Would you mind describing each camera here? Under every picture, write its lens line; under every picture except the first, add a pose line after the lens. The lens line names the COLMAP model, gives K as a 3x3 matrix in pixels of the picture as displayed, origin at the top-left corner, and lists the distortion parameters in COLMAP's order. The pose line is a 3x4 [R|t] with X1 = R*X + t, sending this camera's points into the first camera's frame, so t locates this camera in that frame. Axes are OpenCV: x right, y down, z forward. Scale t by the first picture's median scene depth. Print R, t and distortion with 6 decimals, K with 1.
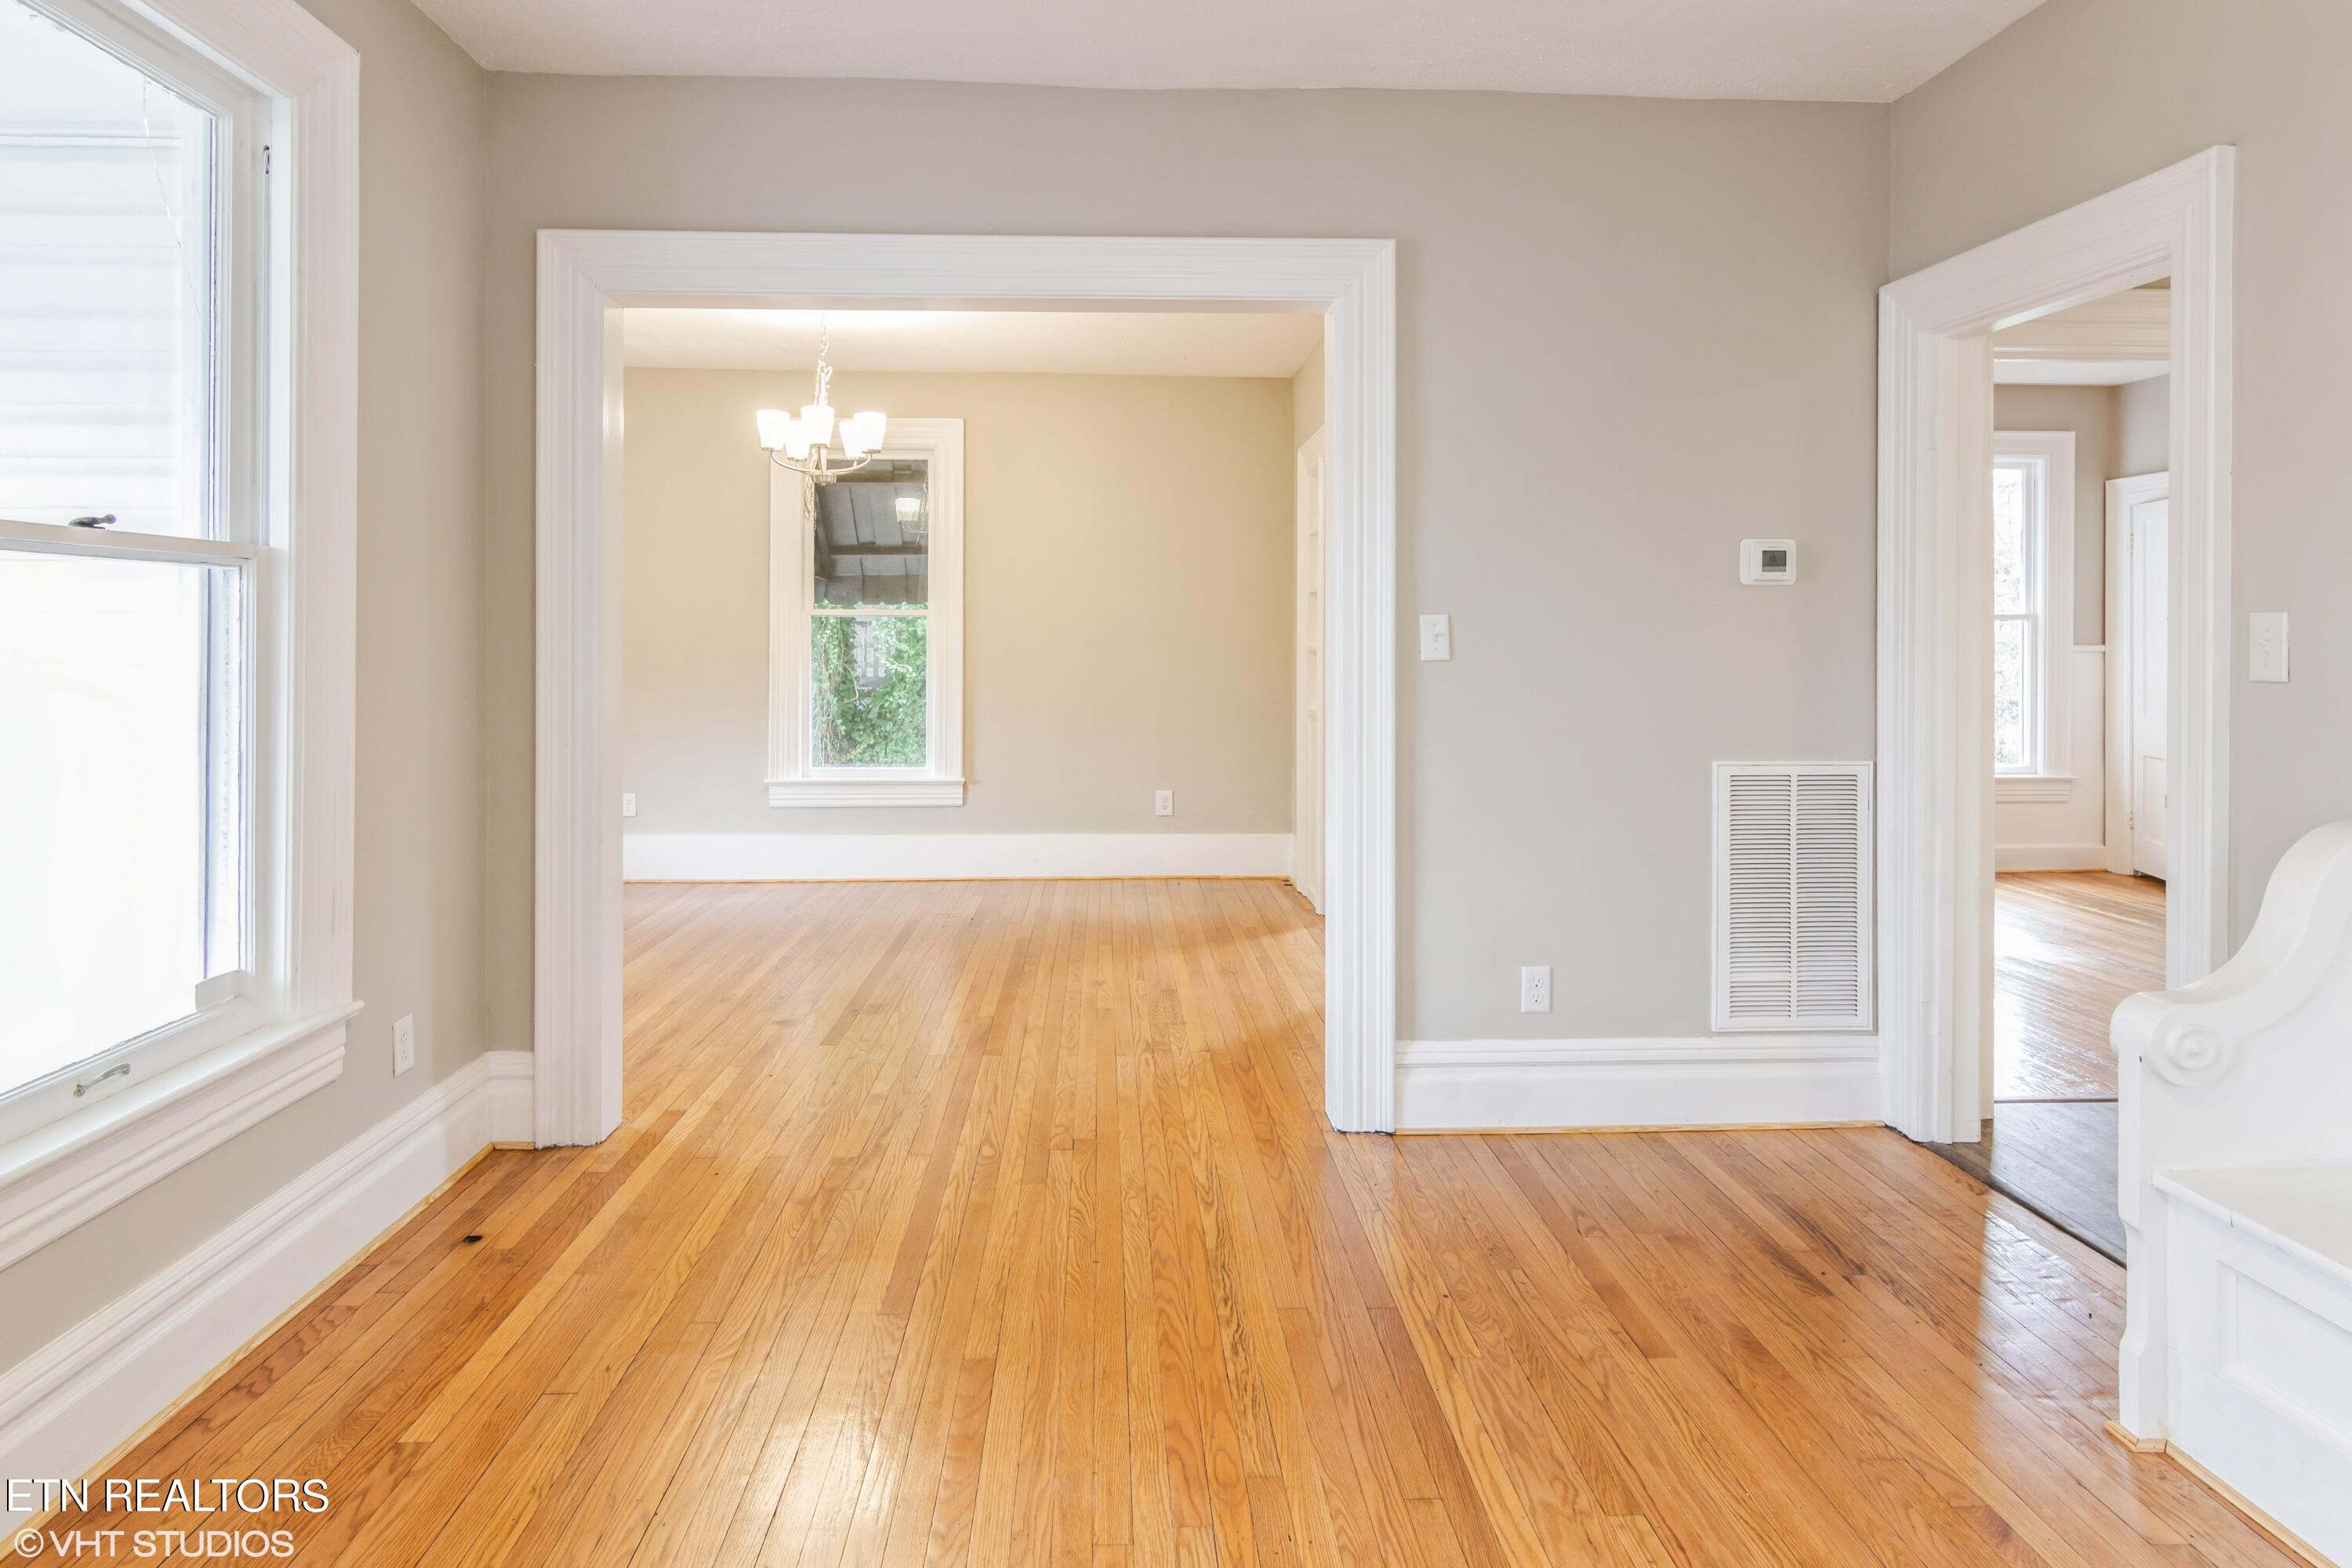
lens RADIAL K [[1362.2, 0, 1173.2], [0, 1362.2, 642.5], [0, 0, 1]] dist [-0.006252, 0.002801]
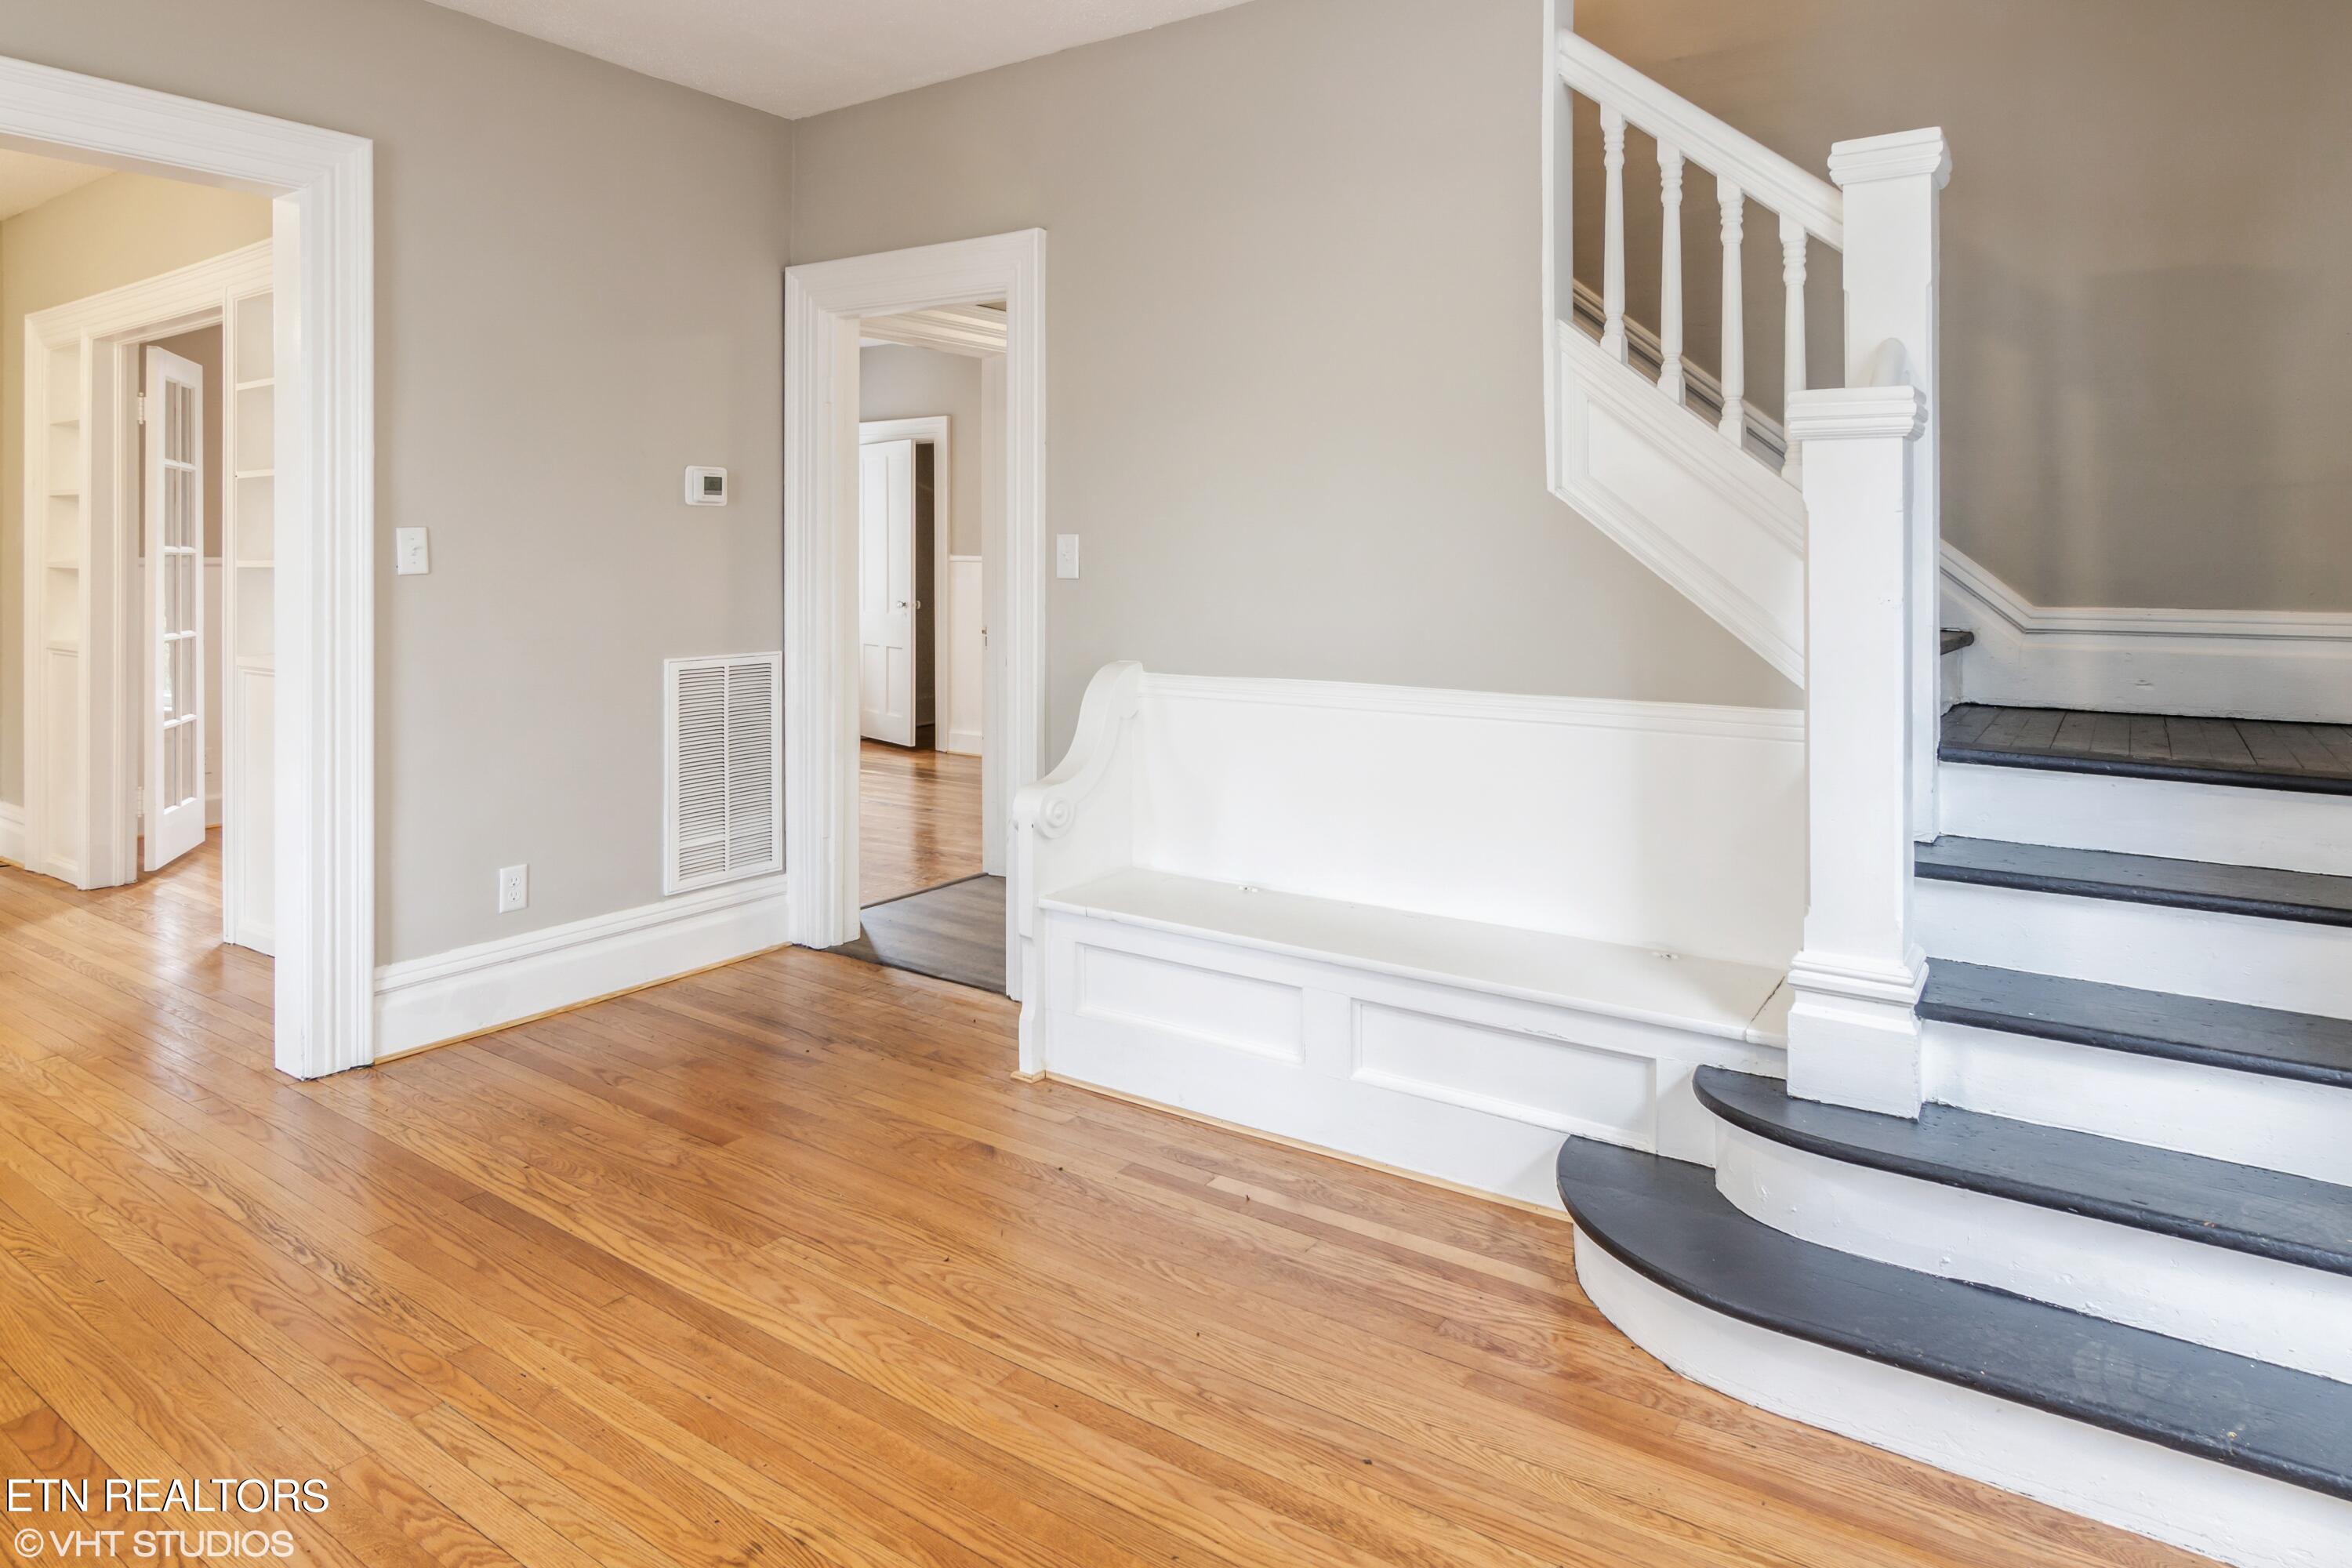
lens RADIAL K [[1380.3, 0, 1176.2], [0, 1380.3, 552.0], [0, 0, 1]] dist [-0.000169, 0.000311]
pose [[0.618485, -0.000786, 0.785796, -0.273798], [0.003590, 0.999992, -0.001825, 0.001199], [-0.785788, 0.003950, 0.618483, -0.059611]]
